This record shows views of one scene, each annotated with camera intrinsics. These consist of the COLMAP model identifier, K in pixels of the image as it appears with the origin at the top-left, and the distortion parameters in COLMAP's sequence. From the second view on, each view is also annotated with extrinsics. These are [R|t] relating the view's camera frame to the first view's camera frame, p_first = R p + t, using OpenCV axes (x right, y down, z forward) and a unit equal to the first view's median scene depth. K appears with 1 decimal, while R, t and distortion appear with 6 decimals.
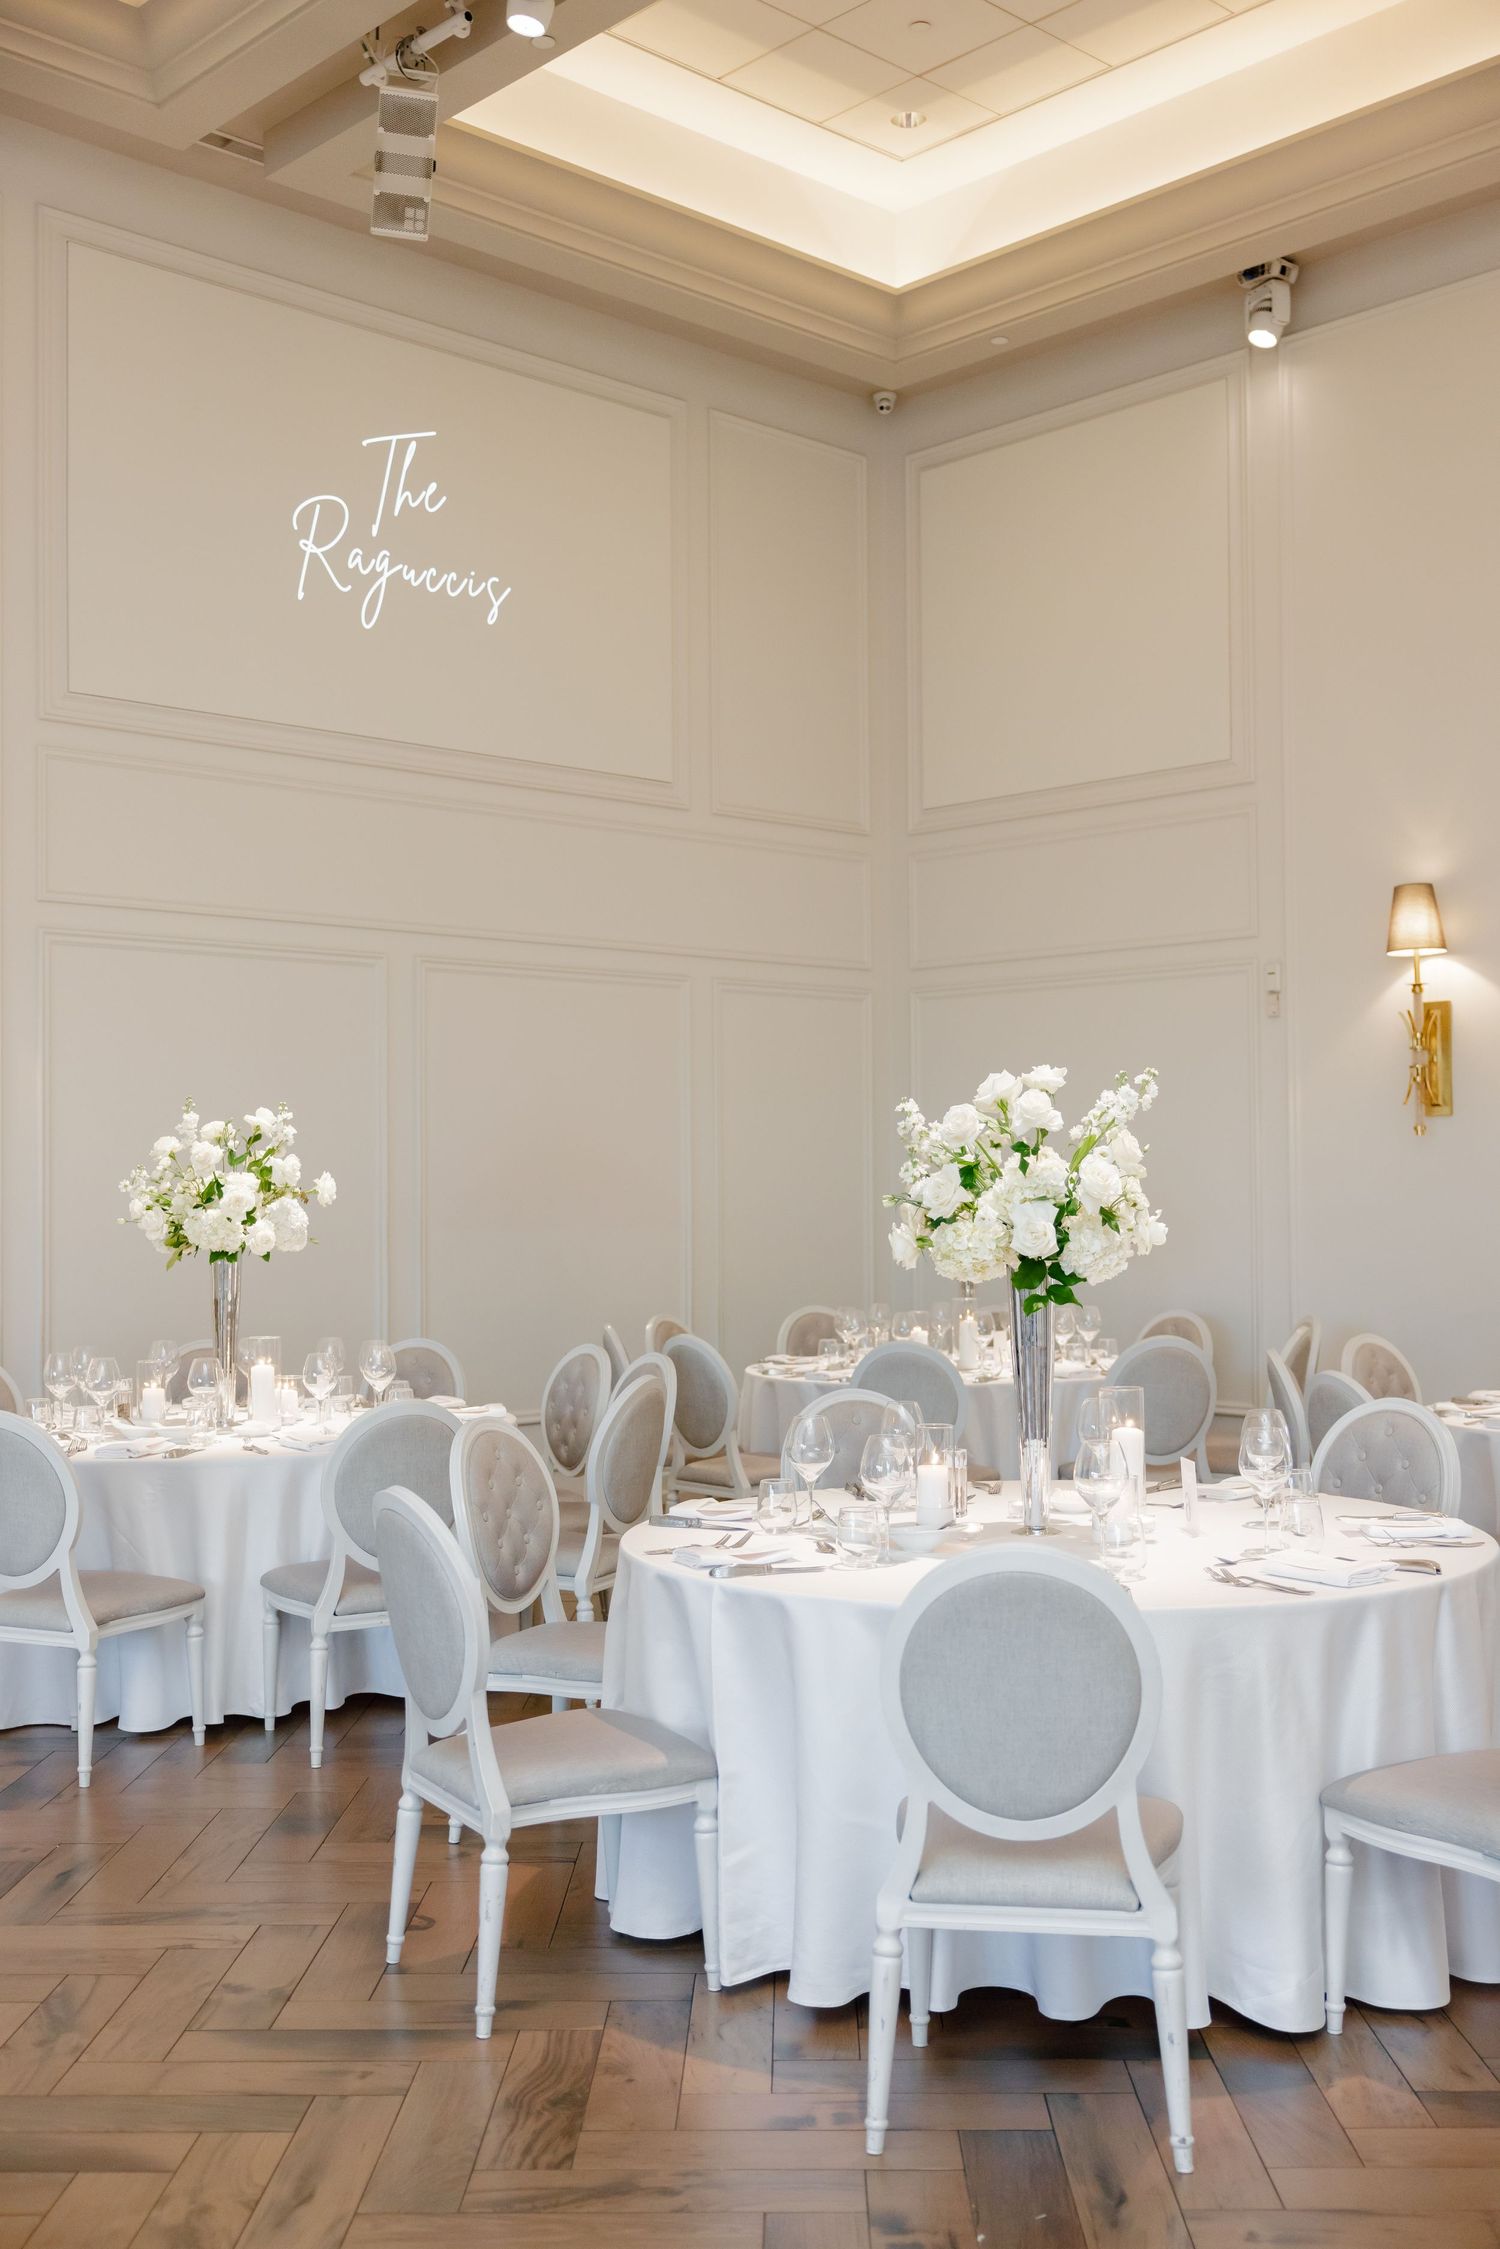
lens RADIAL K [[2420.0, 0, 784.3], [0, 2420.0, 1177.0], [0, 0, 1]] dist [-0.013280, -0.014057]
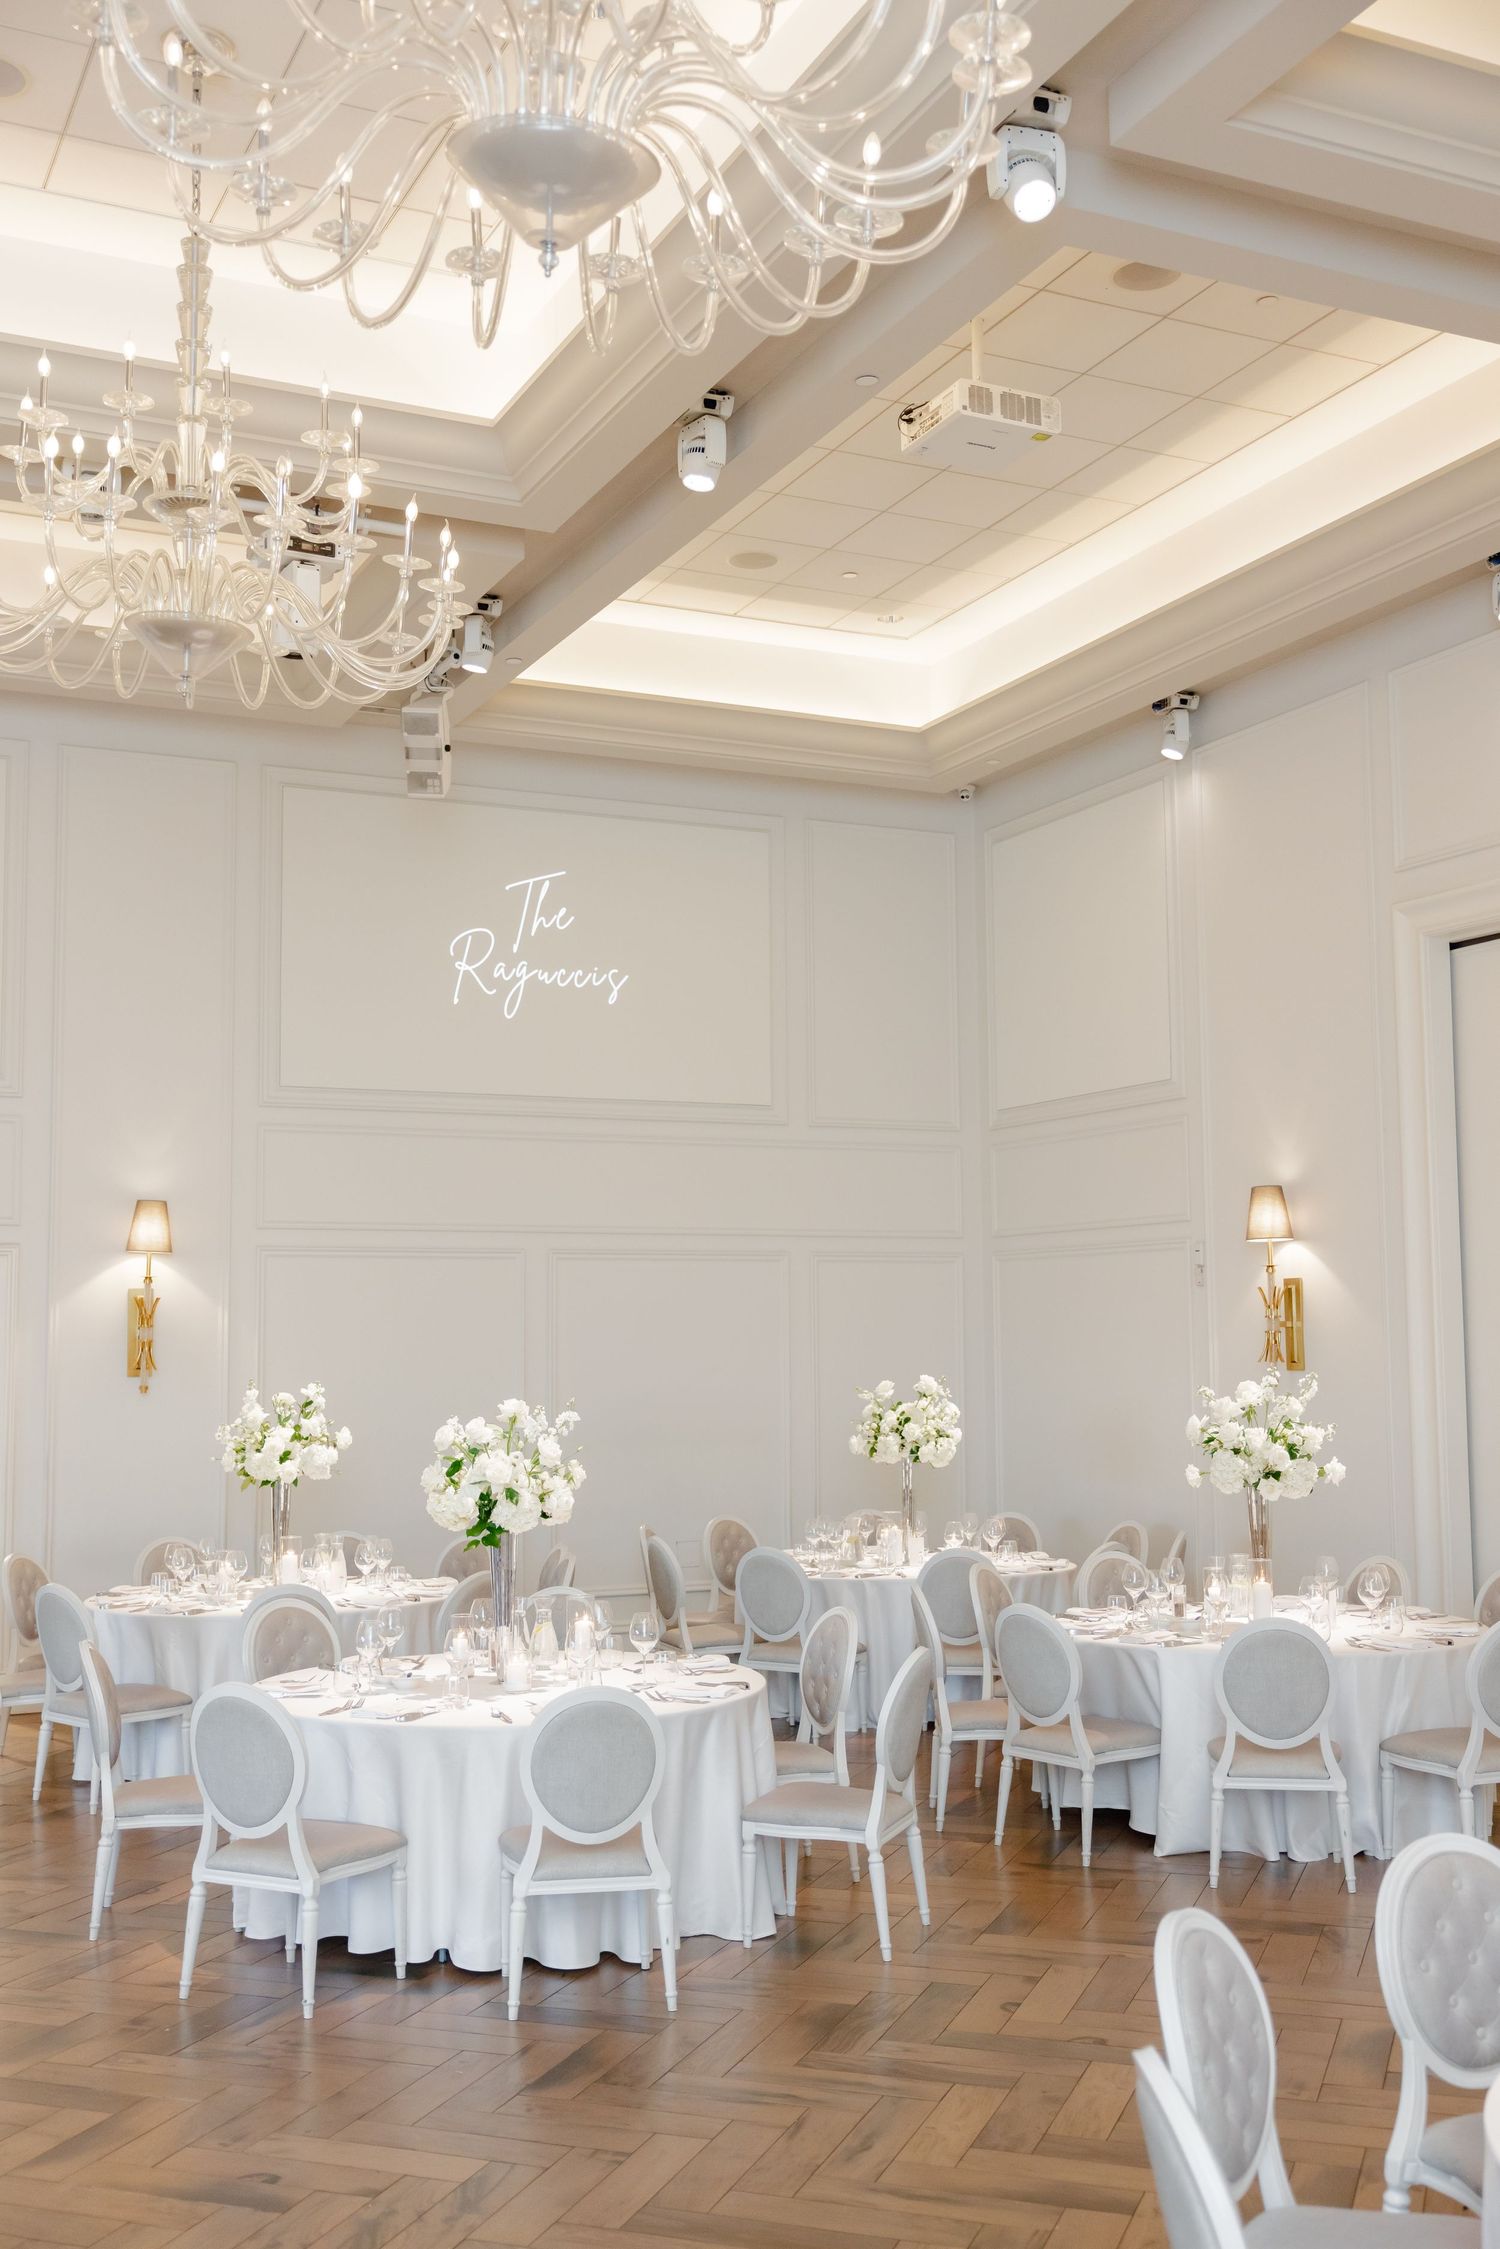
lens RADIAL K [[2427.4, 0, 750.0], [0, 2427.4, 1124.5], [0, 0, 1]] dist [-0.067649, -0.000467]
pose [[0.943166, -0.028583, -0.331092, 0.419707], [0.001749, 0.996707, -0.081065, -0.050798], [0.332319, 0.075879, 0.940110, -0.269109]]
